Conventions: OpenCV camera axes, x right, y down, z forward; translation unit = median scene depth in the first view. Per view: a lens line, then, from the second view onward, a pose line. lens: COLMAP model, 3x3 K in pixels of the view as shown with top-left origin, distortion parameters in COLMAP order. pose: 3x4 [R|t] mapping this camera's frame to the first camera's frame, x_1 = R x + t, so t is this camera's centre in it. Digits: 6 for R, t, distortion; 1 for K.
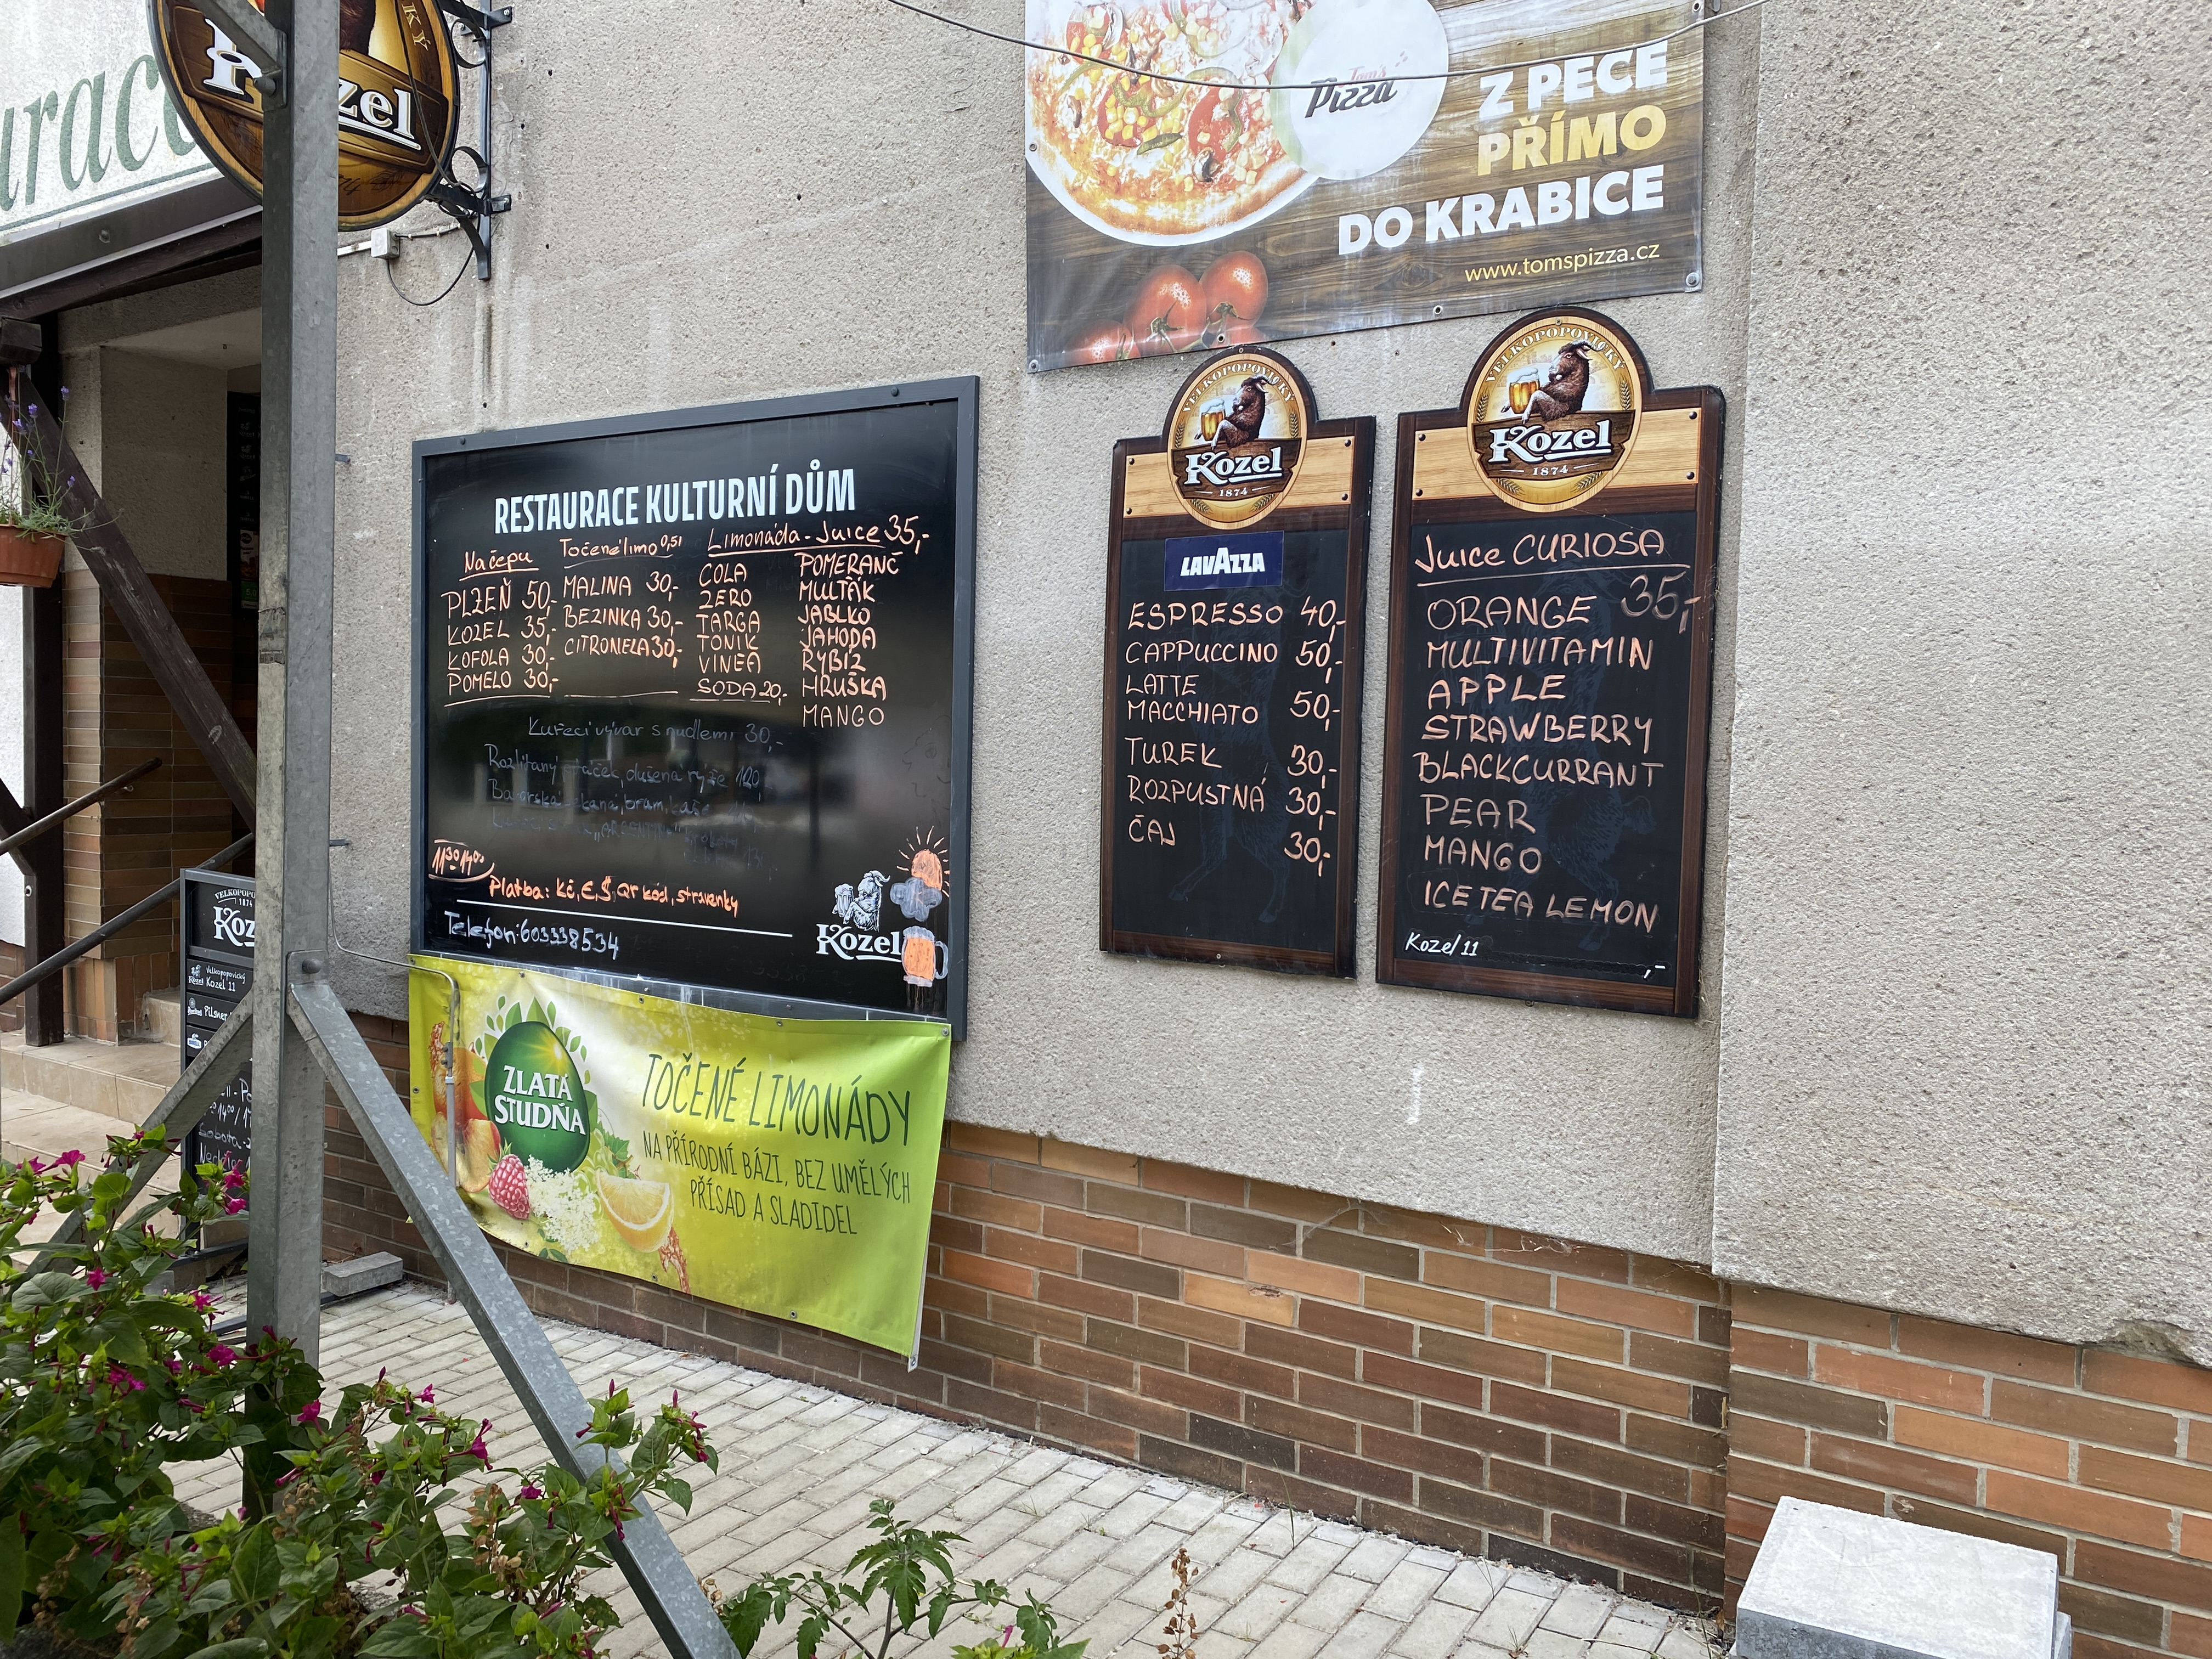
lens RADIAL K [[1651.0, 0, 1106.0], [0, 1651.0, 829.5], [0, 0, 1]] dist [0.058188, -0.002522]
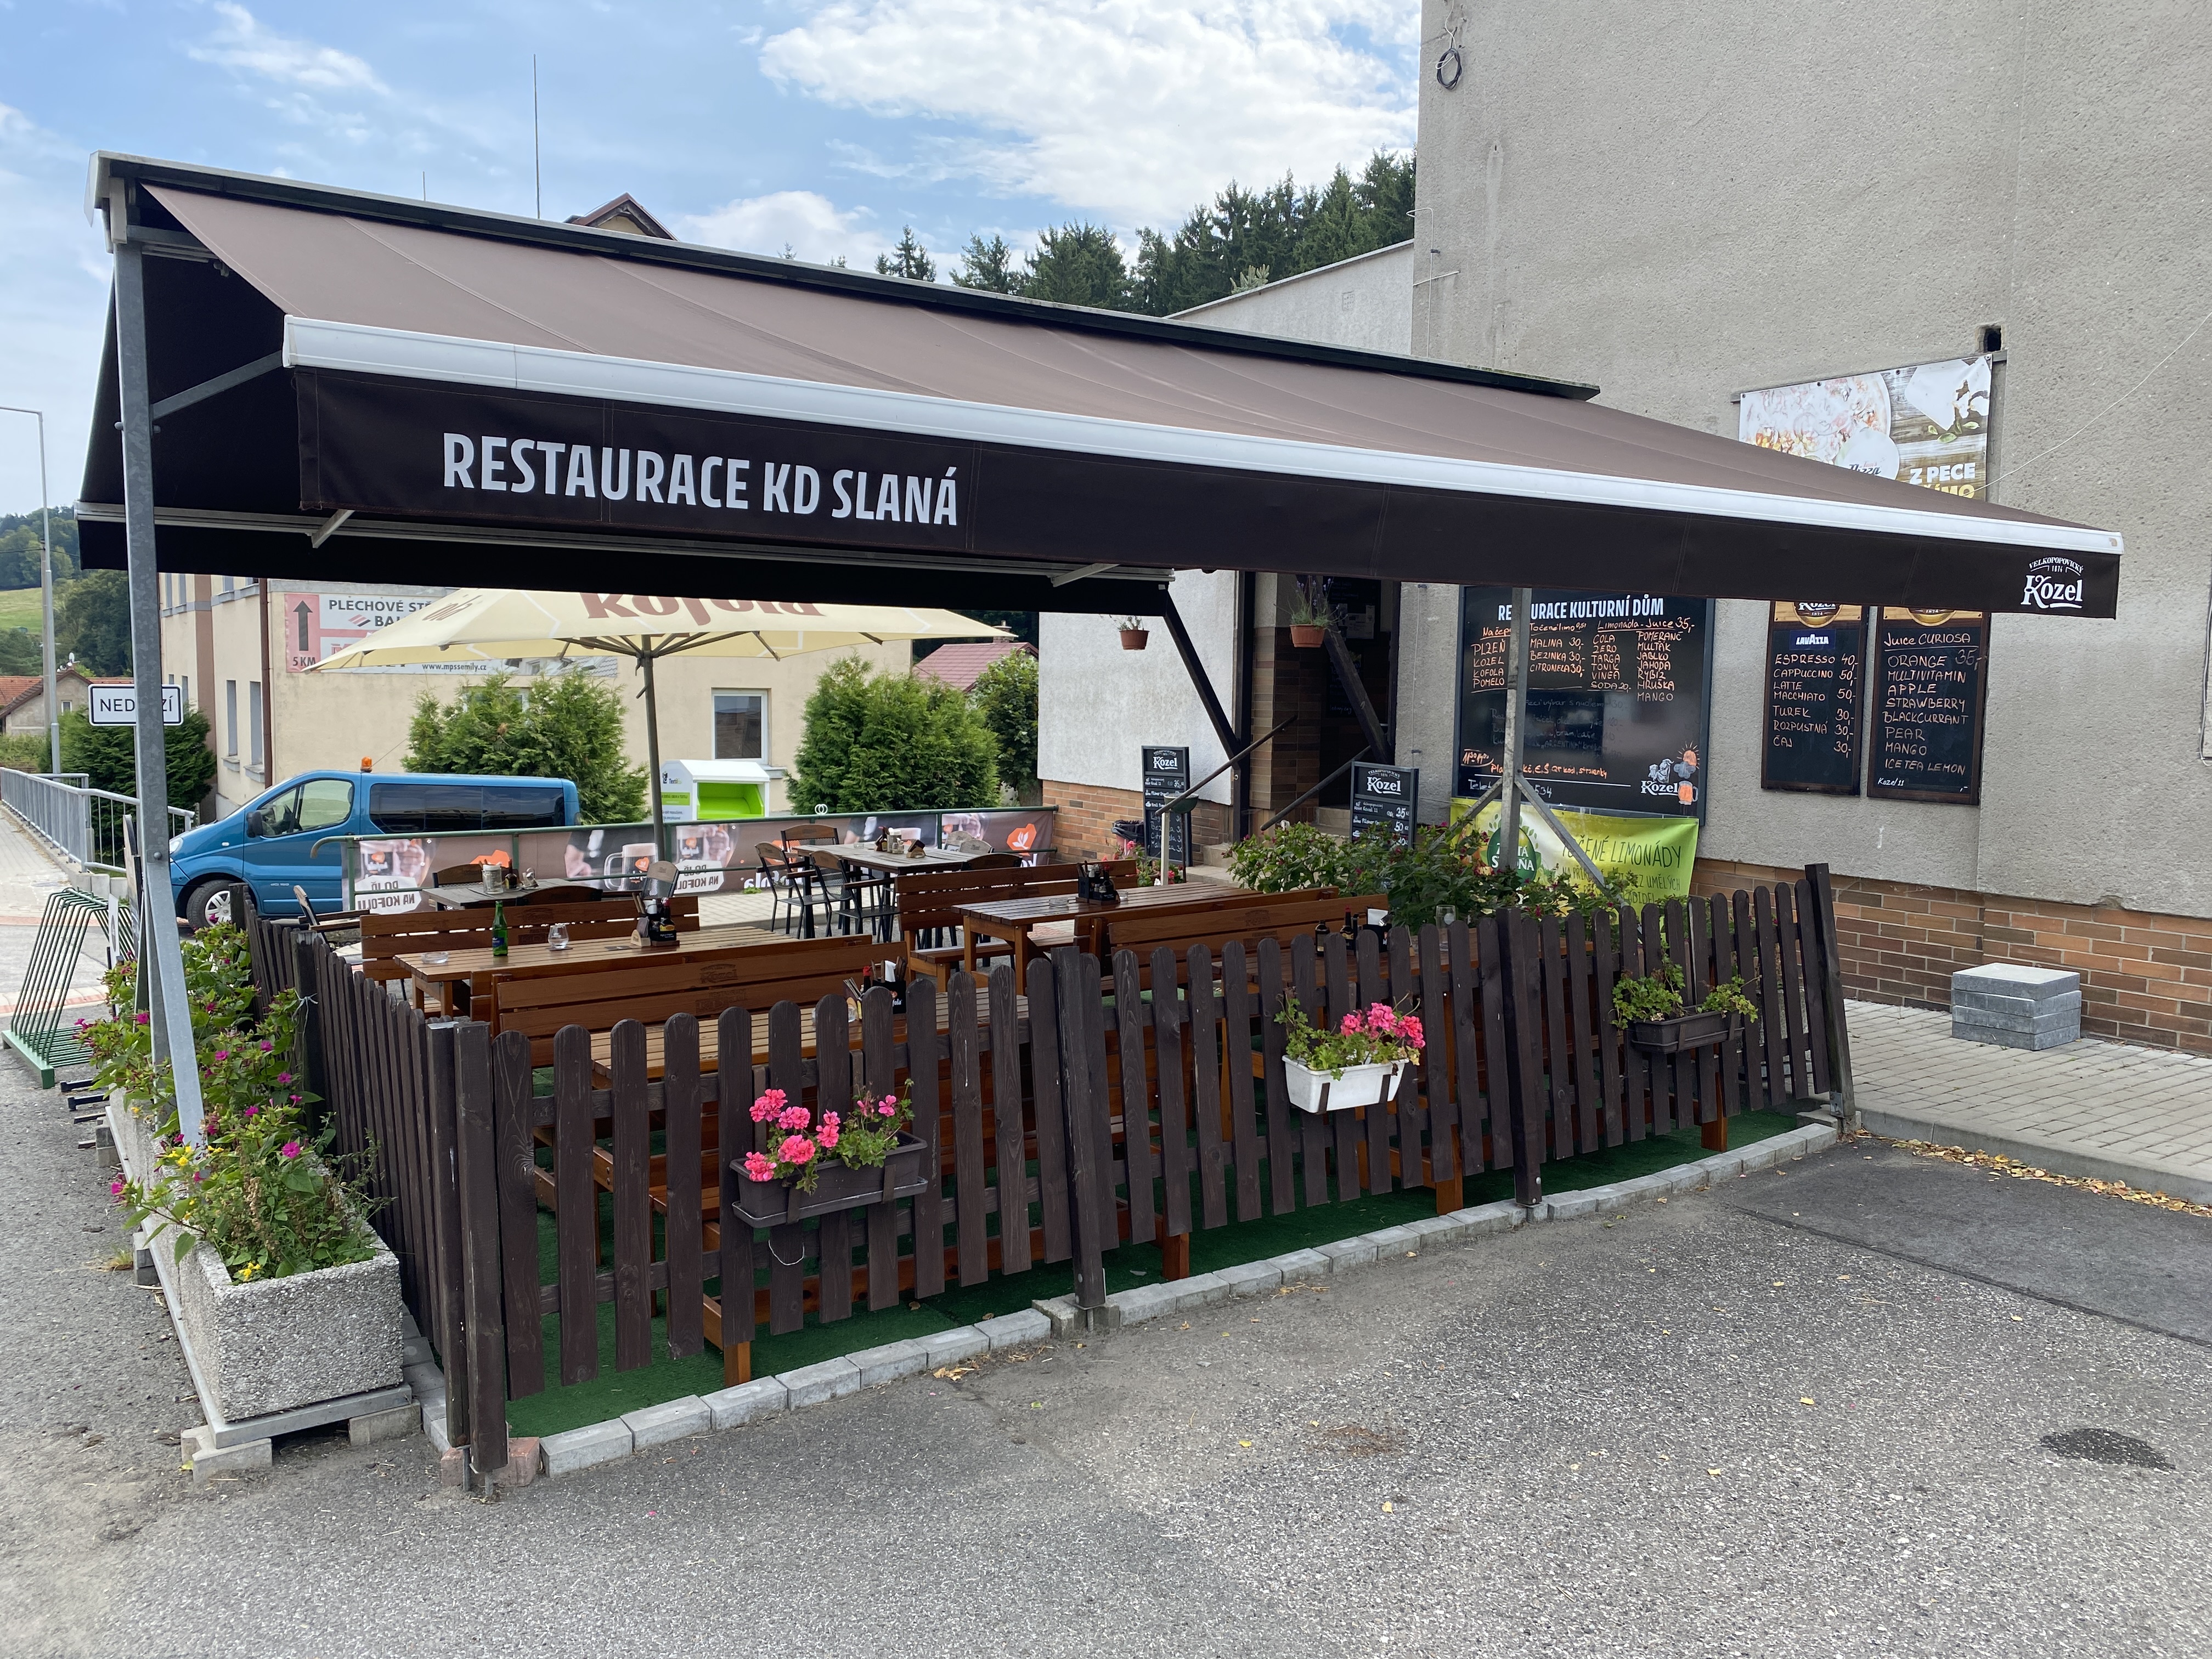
lens RADIAL K [[1678.5, 0, 1106.0], [0, 1678.5, 829.5], [0, 0, 1]] dist [0.003292, -0.062441]
pose [[0.917417, 0.023967, -0.397204, 0.104886], [-0.012917, 0.999452, 0.030474, 0.074692], [0.397717, -0.022827, 0.917224, -1.908449]]
